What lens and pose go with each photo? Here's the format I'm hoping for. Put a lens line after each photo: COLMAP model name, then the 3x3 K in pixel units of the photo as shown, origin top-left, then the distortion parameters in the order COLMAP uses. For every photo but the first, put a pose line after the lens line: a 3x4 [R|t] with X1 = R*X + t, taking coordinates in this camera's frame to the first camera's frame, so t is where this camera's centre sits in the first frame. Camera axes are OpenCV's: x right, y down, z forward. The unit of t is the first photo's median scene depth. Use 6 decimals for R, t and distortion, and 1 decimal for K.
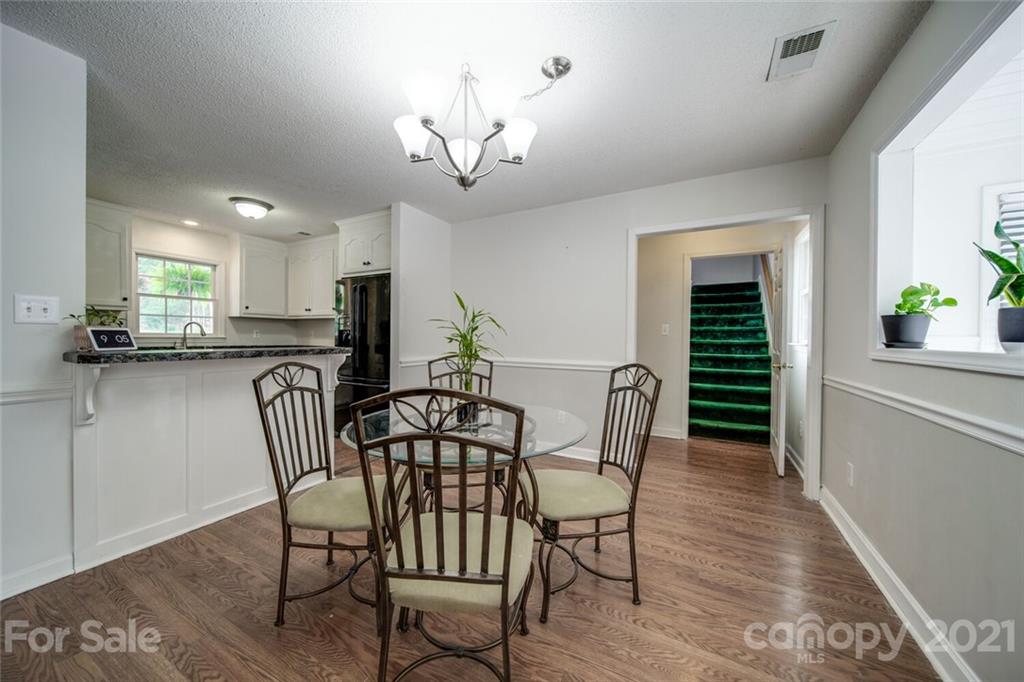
lens RADIAL K [[362.5, 0, 507.7], [0, 362.5, 341.7], [0, 0, 1]] dist [0.001161, -0.000130]
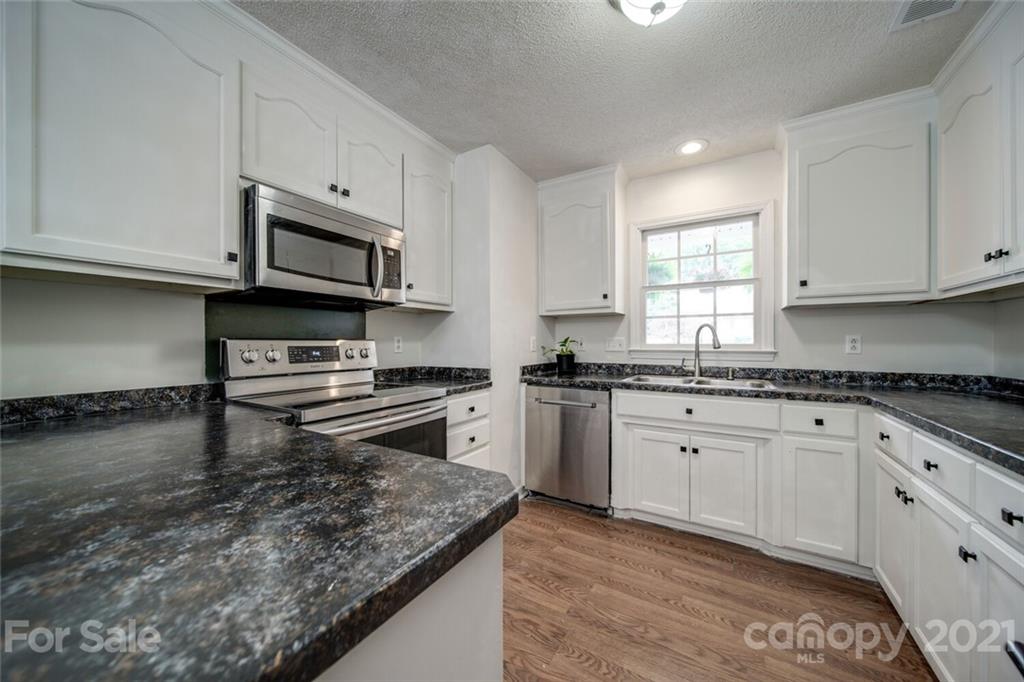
lens RADIAL K [[362.5, 0, 509.4], [0, 362.5, 343.6], [0, 0, 1]] dist [0.001161, -0.000130]
pose [[-0.031694, -0.008178, -0.999464, -0.263962], [-0.014053, 0.999871, -0.007735, -0.013324], [0.999399, 0.013800, -0.031805, 0.641643]]
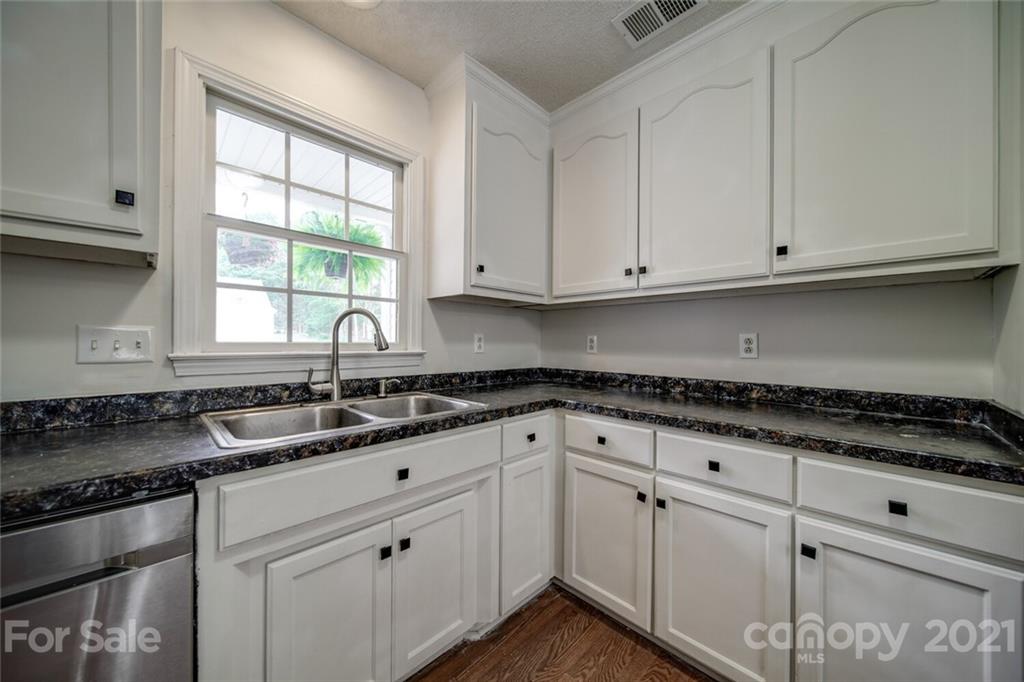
lens RADIAL K [[362.5, 0, 513.1], [0, 362.5, 341.9], [0, 0, 1]] dist [0.001161, -0.000130]
pose [[0.963397, -0.006814, -0.267992, -0.575375], [0.001926, 0.999827, -0.018498, -0.015496], [0.268072, 0.017305, 0.963244, 0.646314]]
